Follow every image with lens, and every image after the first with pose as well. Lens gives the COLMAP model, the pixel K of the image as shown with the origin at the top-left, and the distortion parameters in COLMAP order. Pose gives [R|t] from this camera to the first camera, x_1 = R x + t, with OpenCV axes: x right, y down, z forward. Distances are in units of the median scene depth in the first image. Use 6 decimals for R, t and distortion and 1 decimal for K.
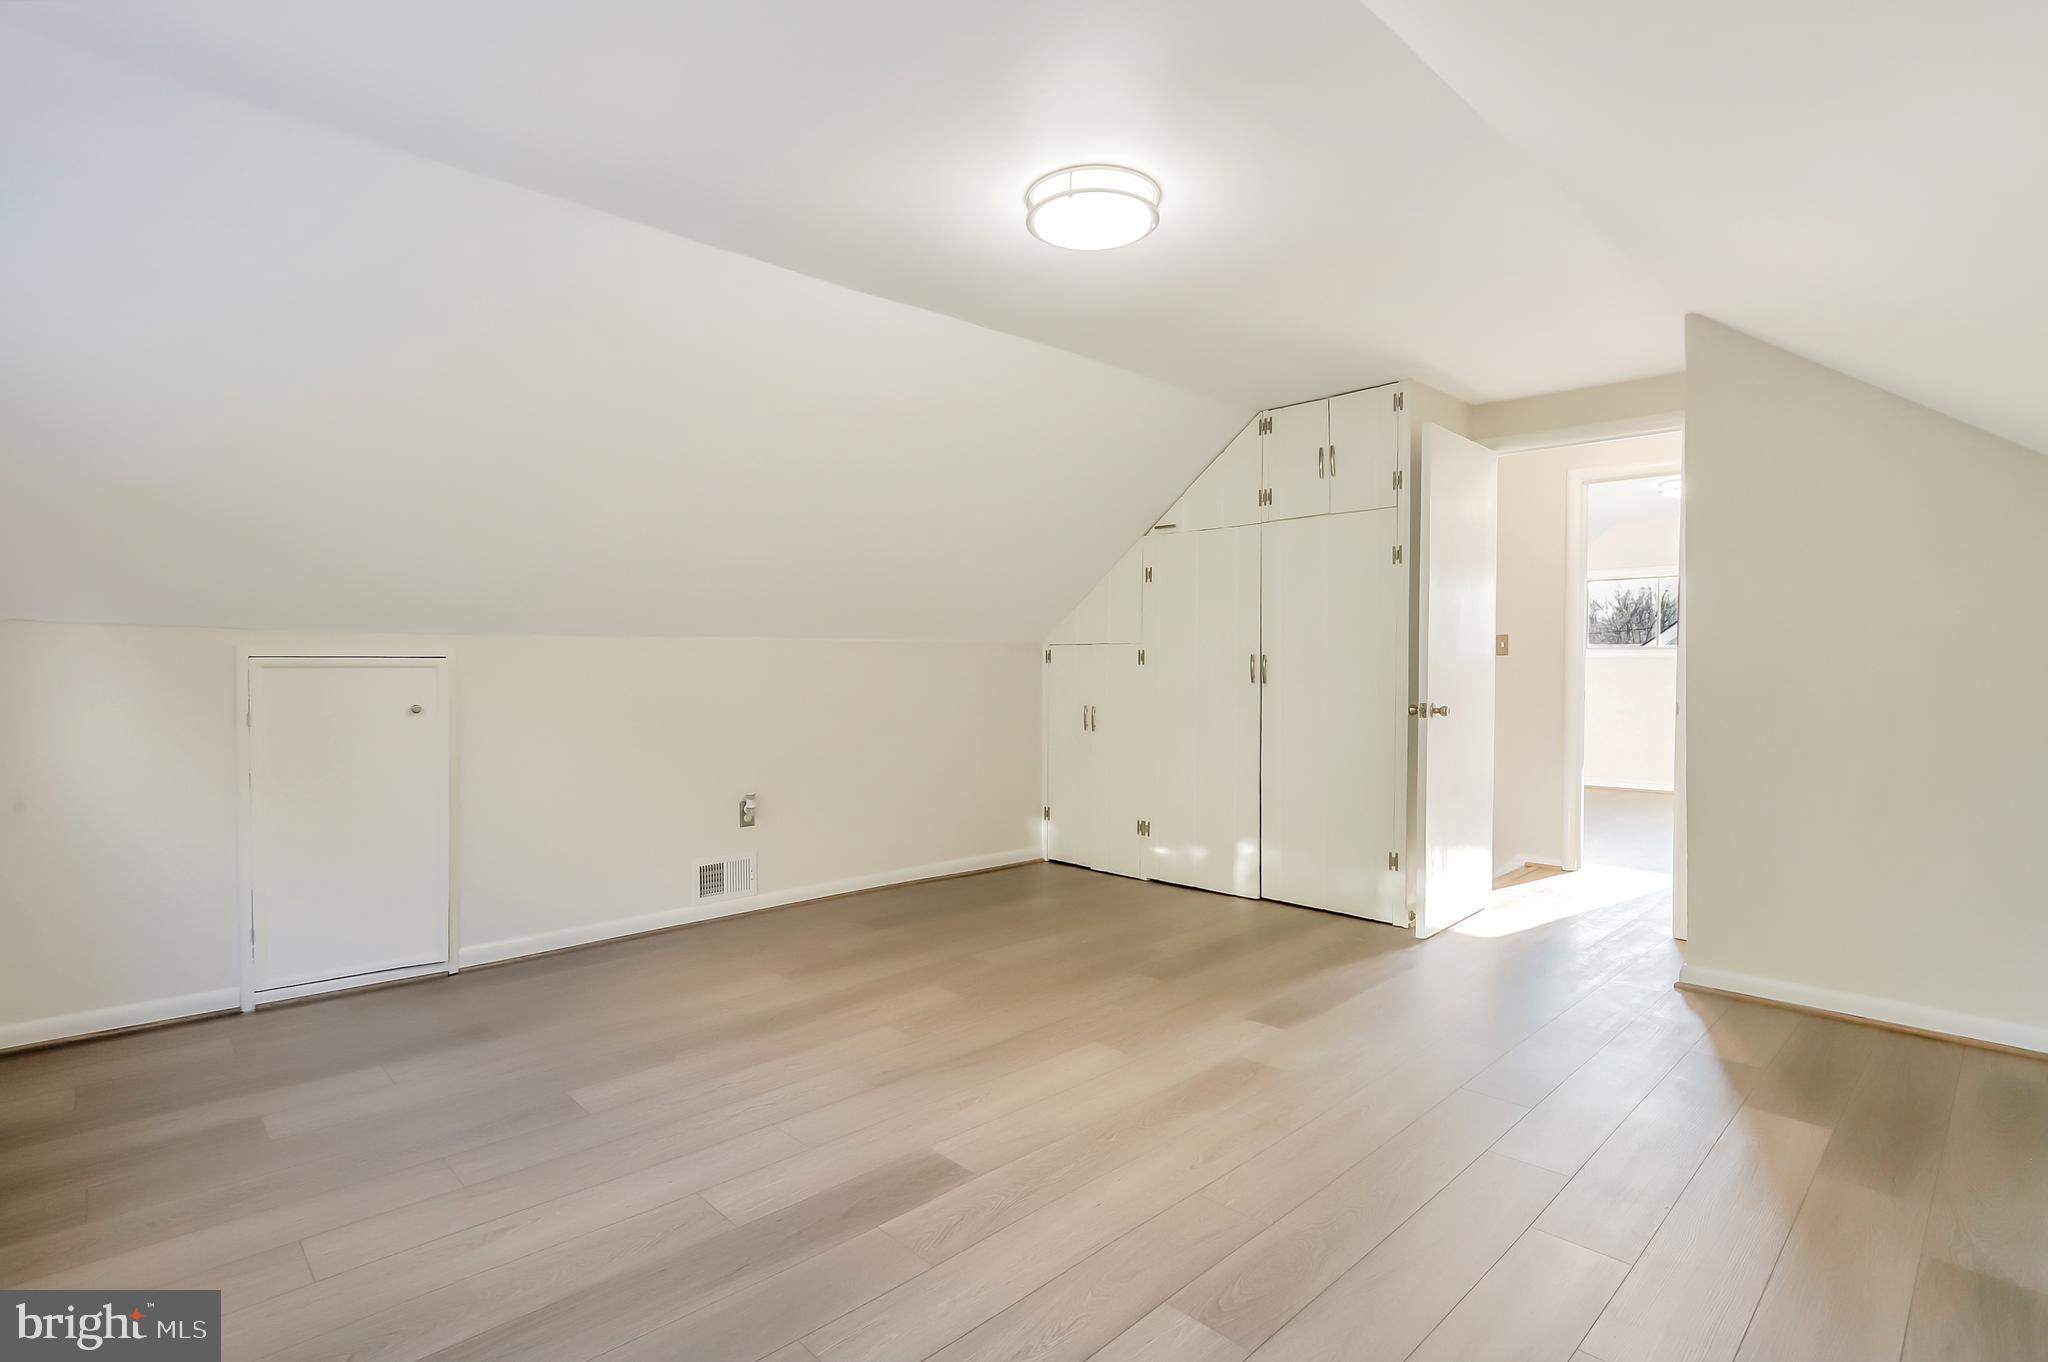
lens RADIAL K [[1004.3, 0, 1031.0], [0, 1004.3, 674.1], [0, 0, 1]] dist [-0.056163, 0.030706]
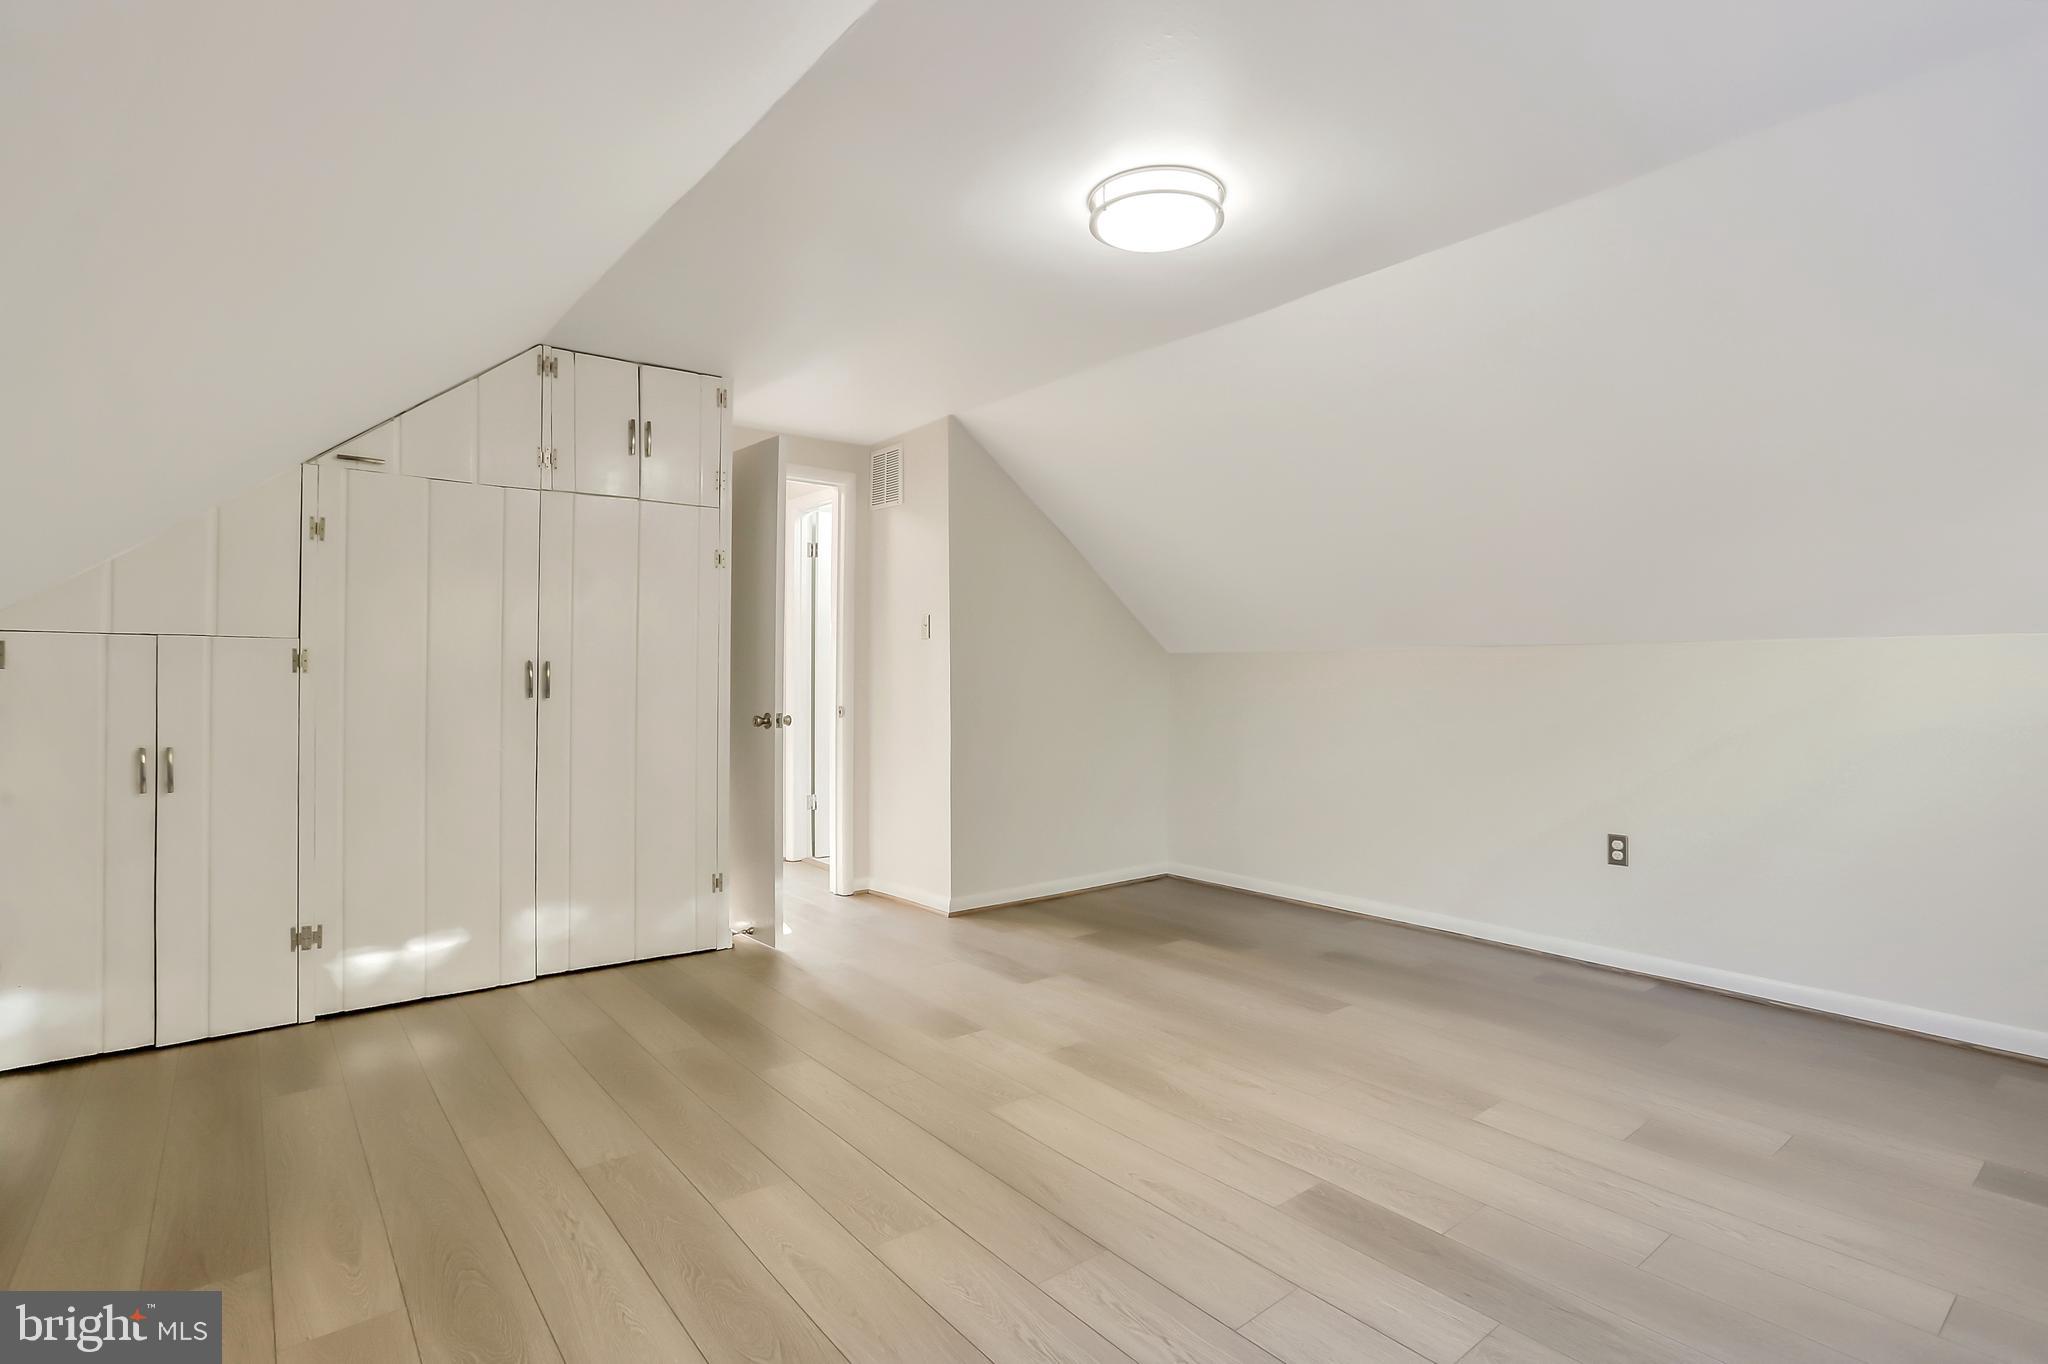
lens RADIAL K [[1004.3, 0, 1031.0], [0, 1004.3, 675.1], [0, 0, 1]] dist [-0.056163, 0.030706]
pose [[0.086811, 0.011989, 0.996153, -0.534378], [0.008645, 0.999881, -0.012787, 0.004961], [-0.996187, 0.009722, 0.086697, 0.600079]]
